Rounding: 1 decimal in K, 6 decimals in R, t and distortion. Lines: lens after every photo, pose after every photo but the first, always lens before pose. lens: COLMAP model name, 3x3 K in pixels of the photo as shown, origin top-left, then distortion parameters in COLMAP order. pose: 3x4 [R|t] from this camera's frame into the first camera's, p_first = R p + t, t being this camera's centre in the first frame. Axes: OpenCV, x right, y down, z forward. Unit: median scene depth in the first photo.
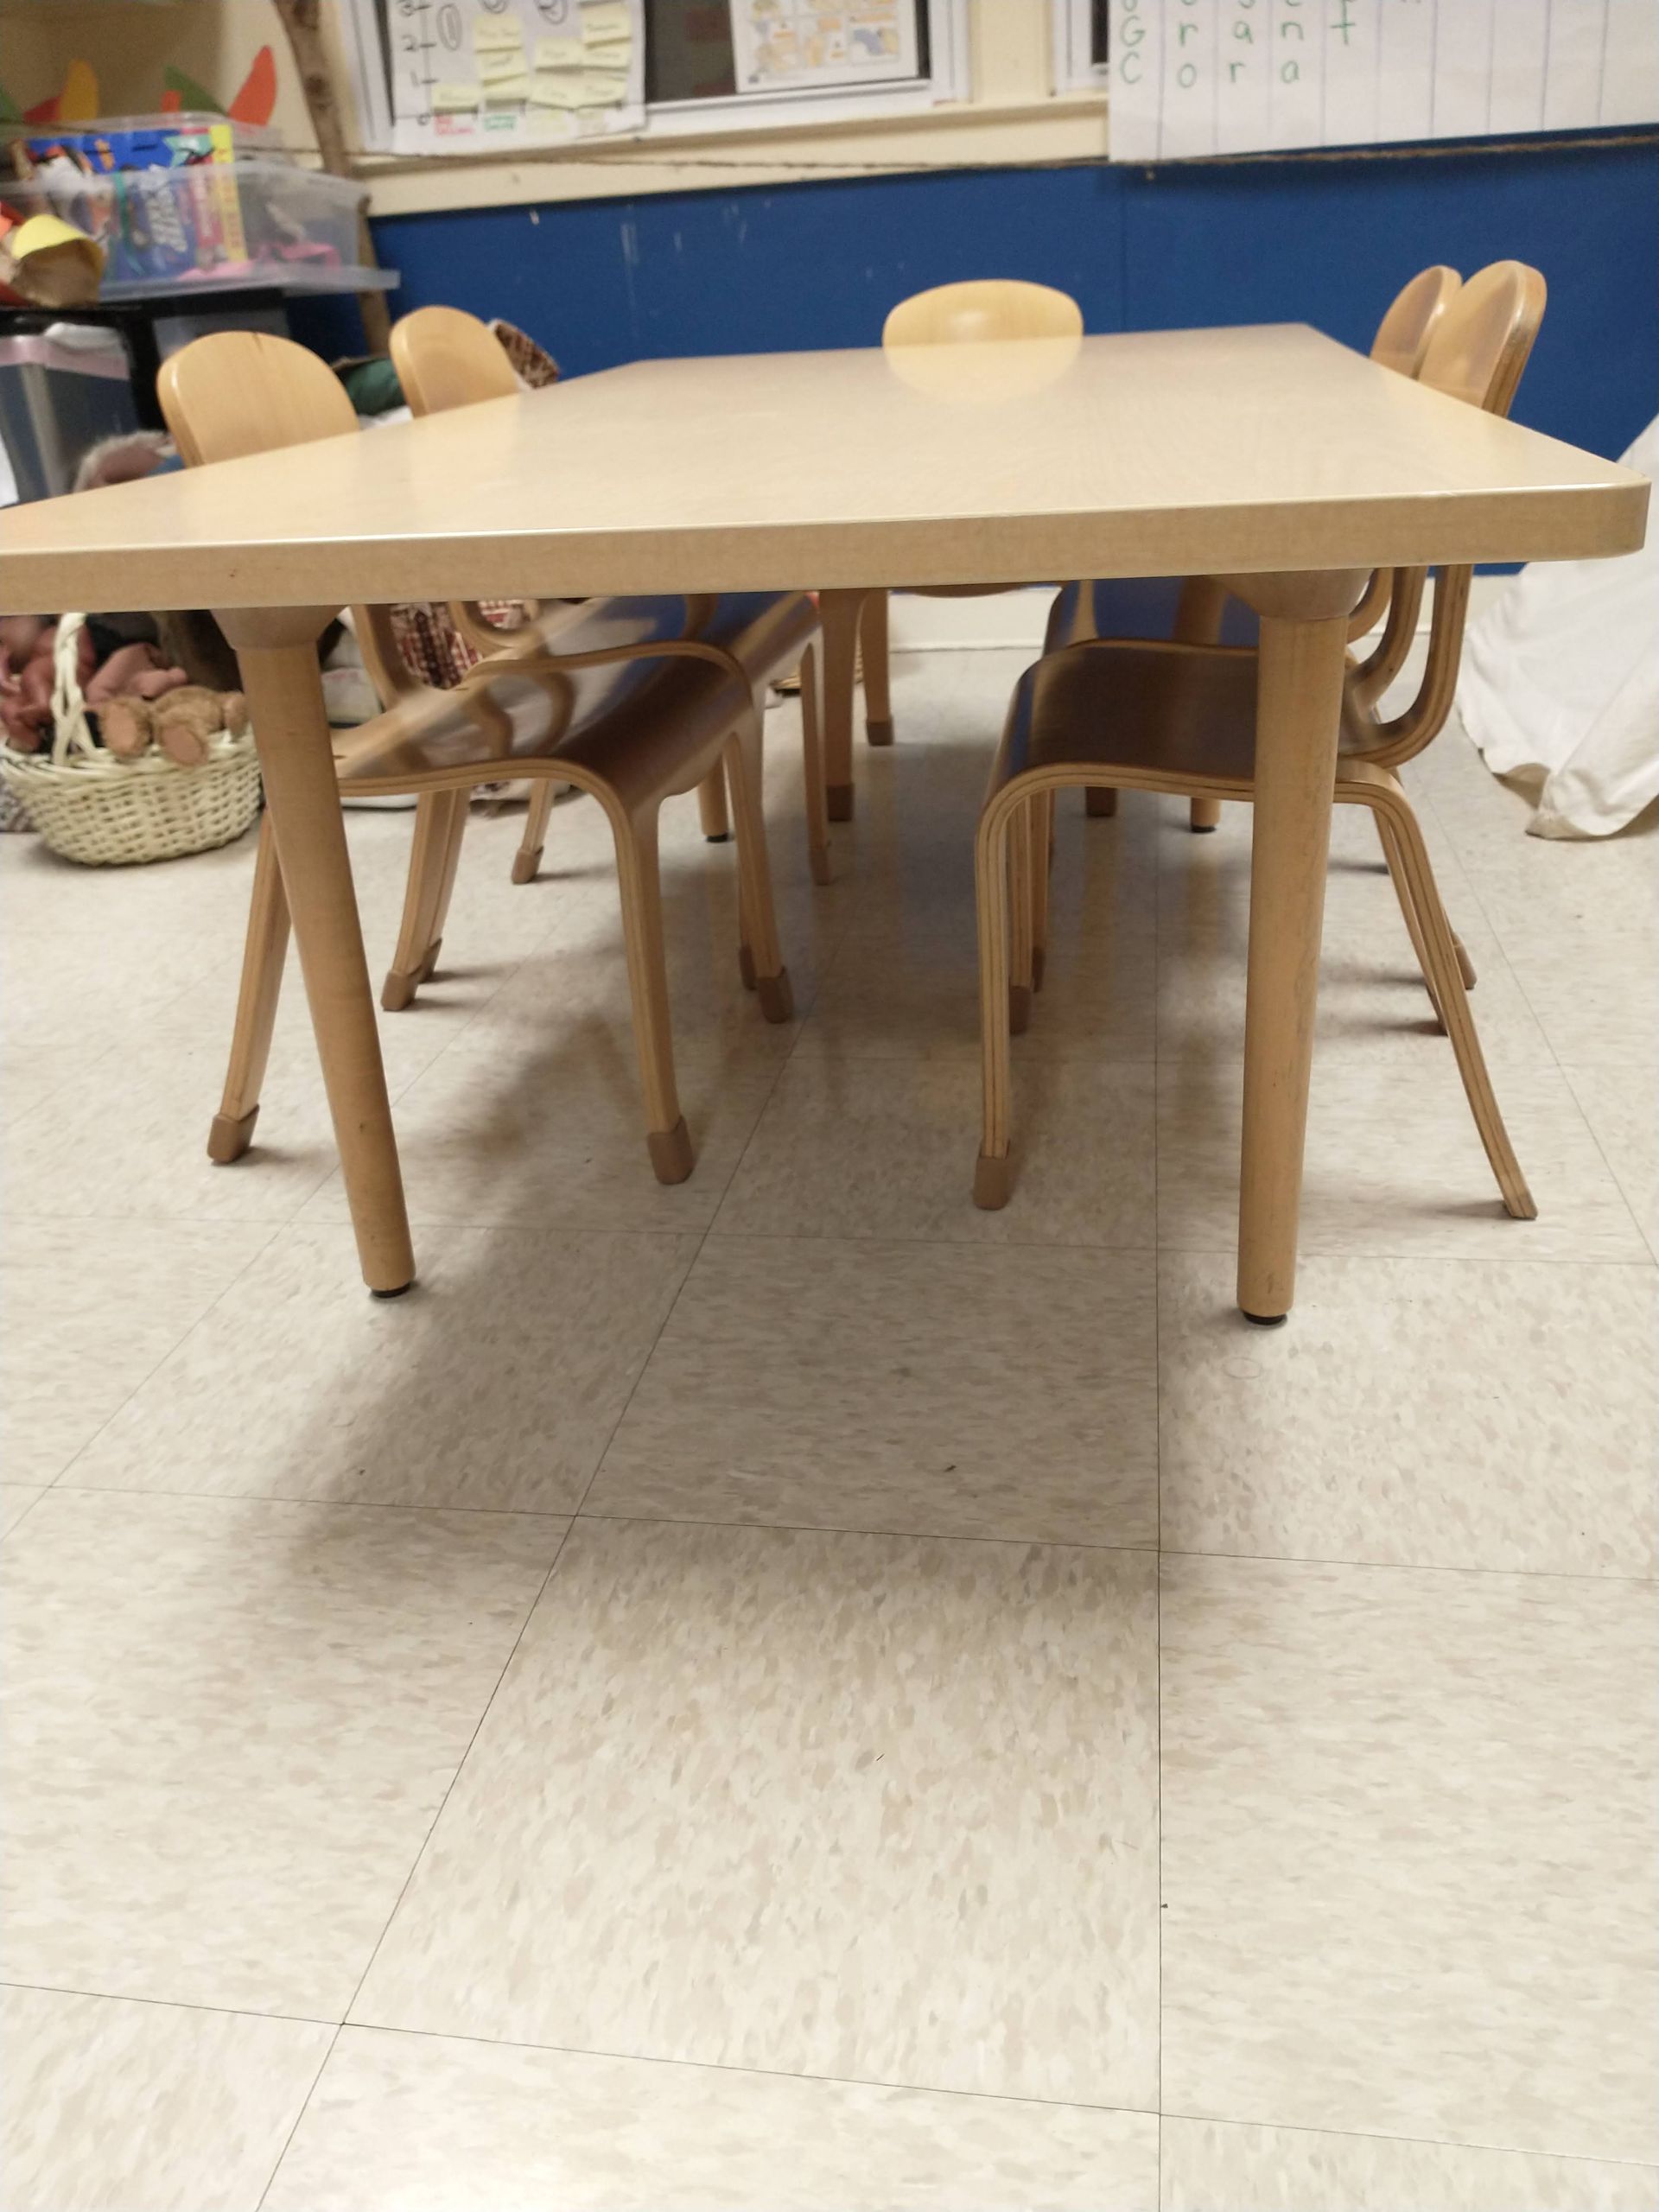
lens RADIAL K [[1824.0, 0, 817.0], [0, 1824.0, 1105.5], [0, 0, 1]] dist [0.137649, -0.218182]
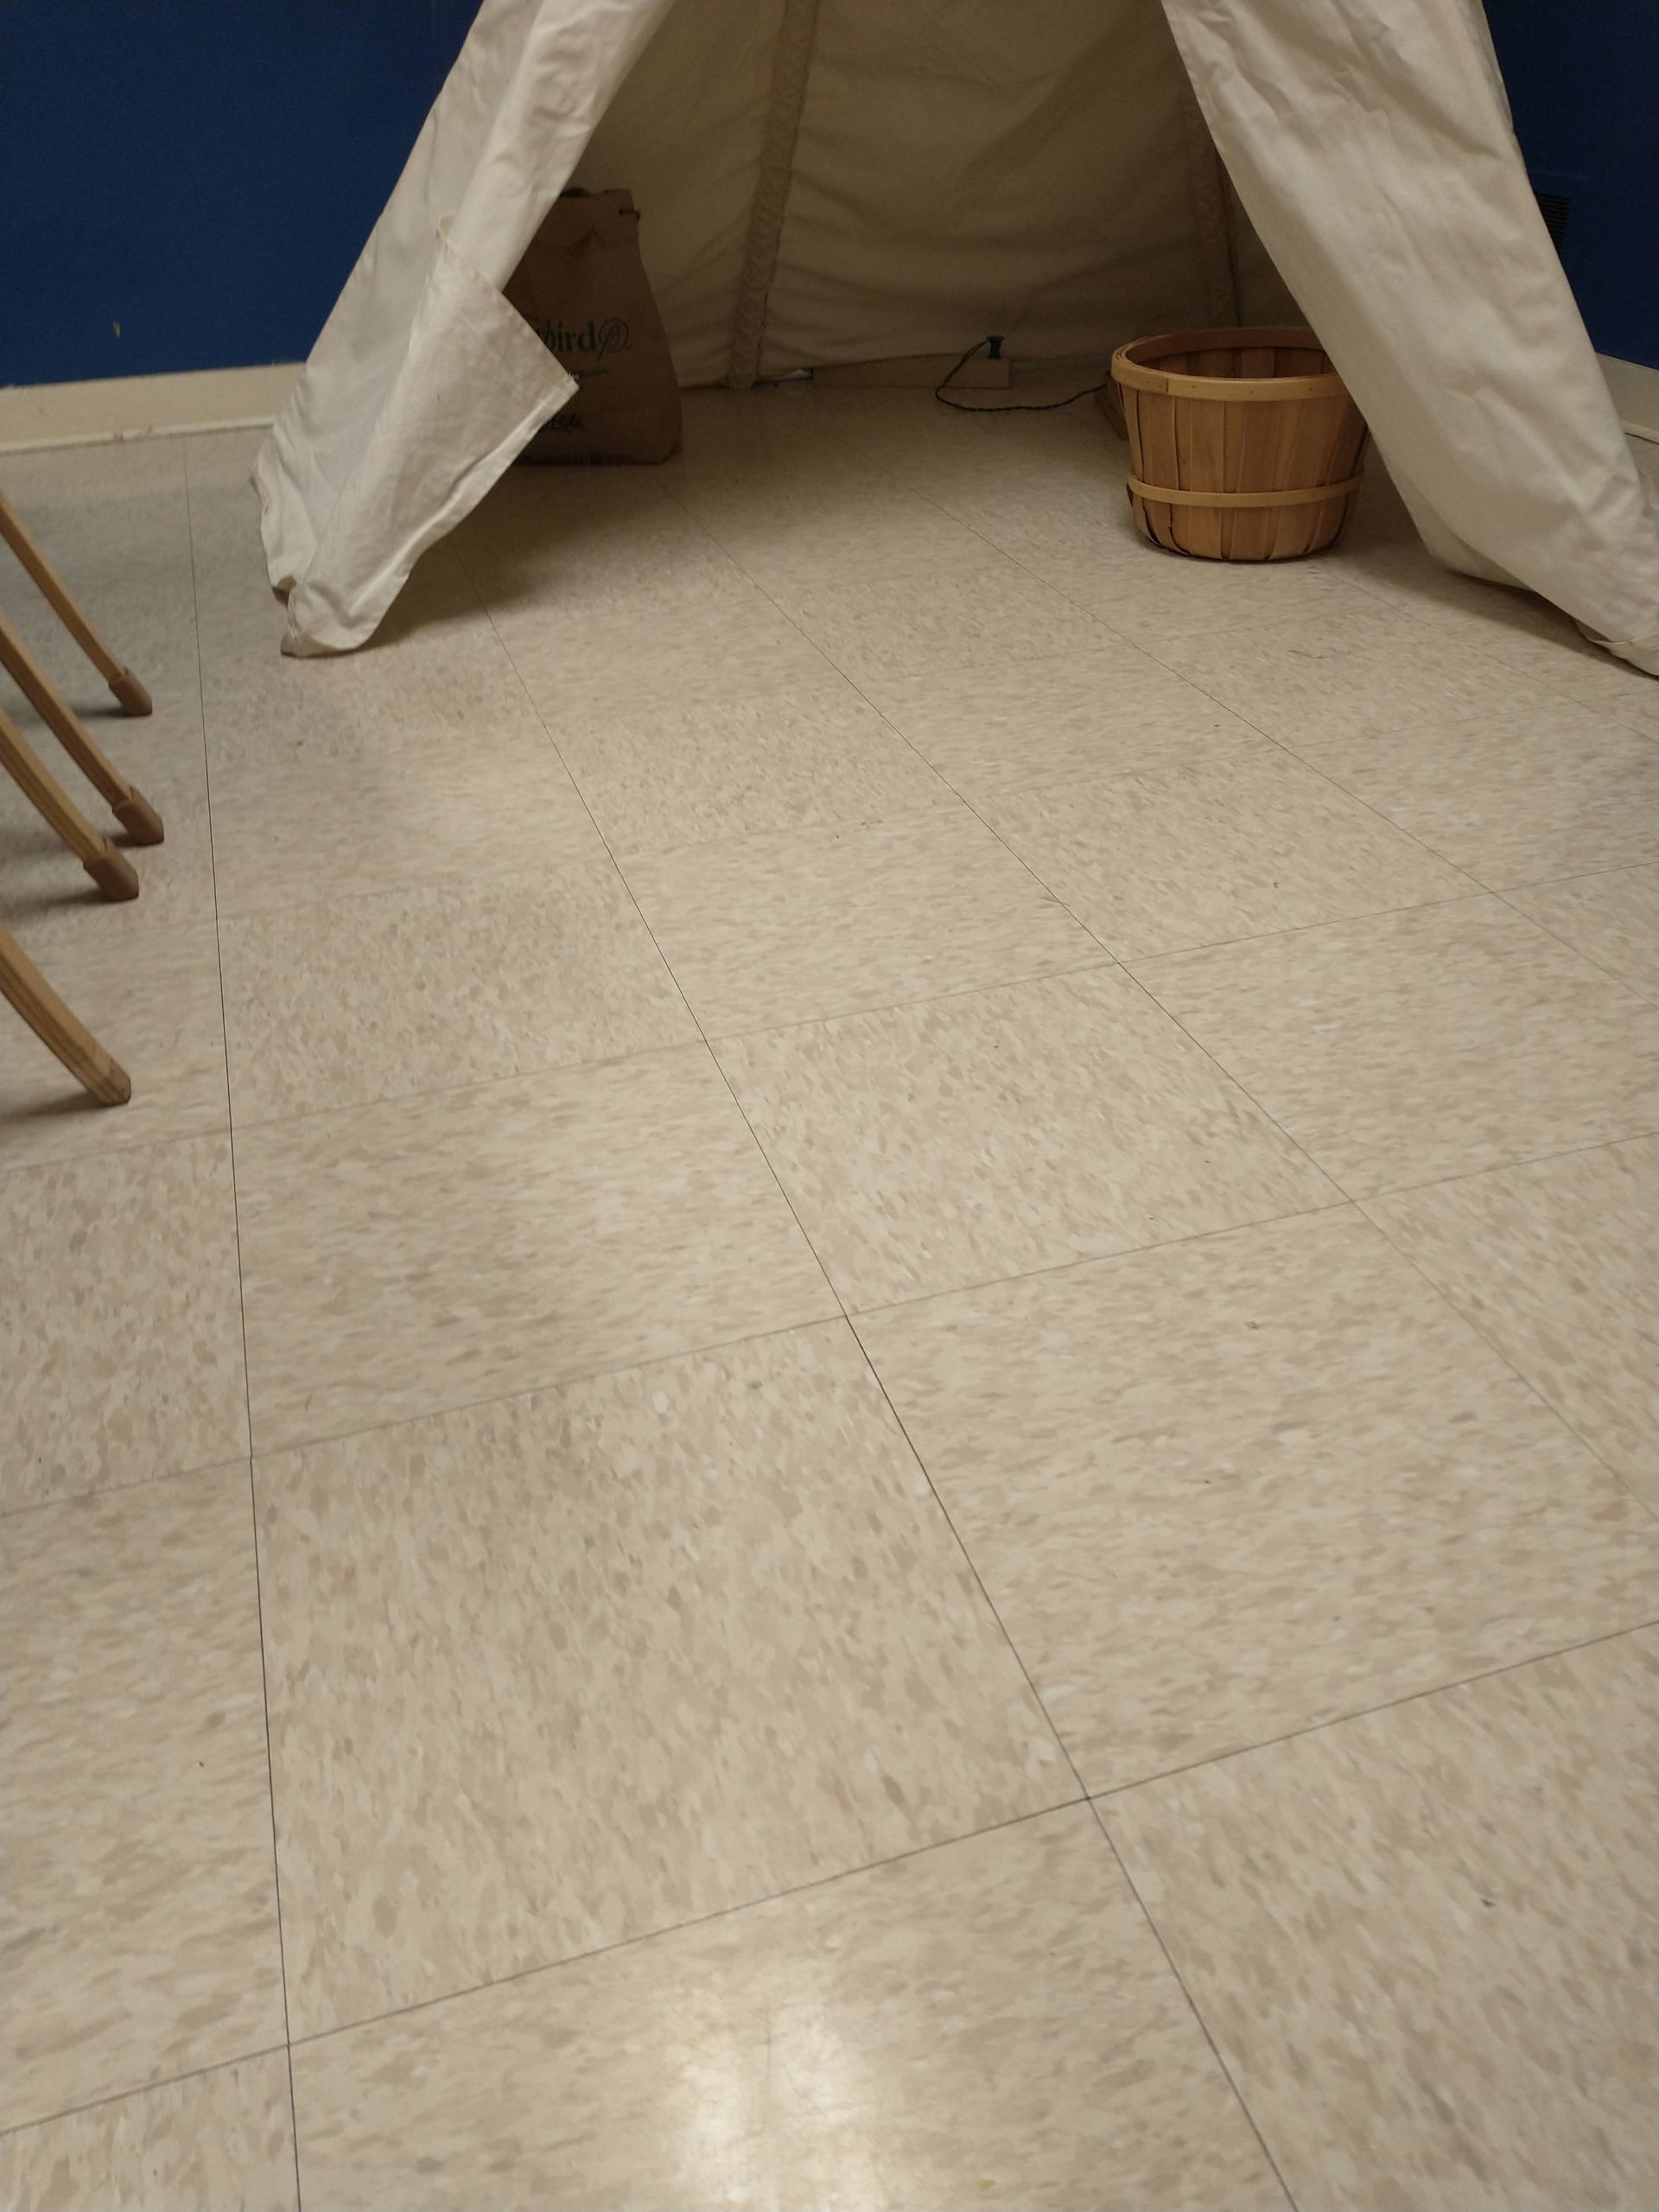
lens RADIAL K [[1824.0, 0, 817.0], [0, 1824.0, 1105.5], [0, 0, 1]] dist [0.137649, -0.218182]
pose [[0.893140, -0.217926, 0.393458, 0.292450], [0.171405, 0.973682, 0.150211, -0.018789], [-0.415838, -0.066719, 0.906988, -0.028134]]
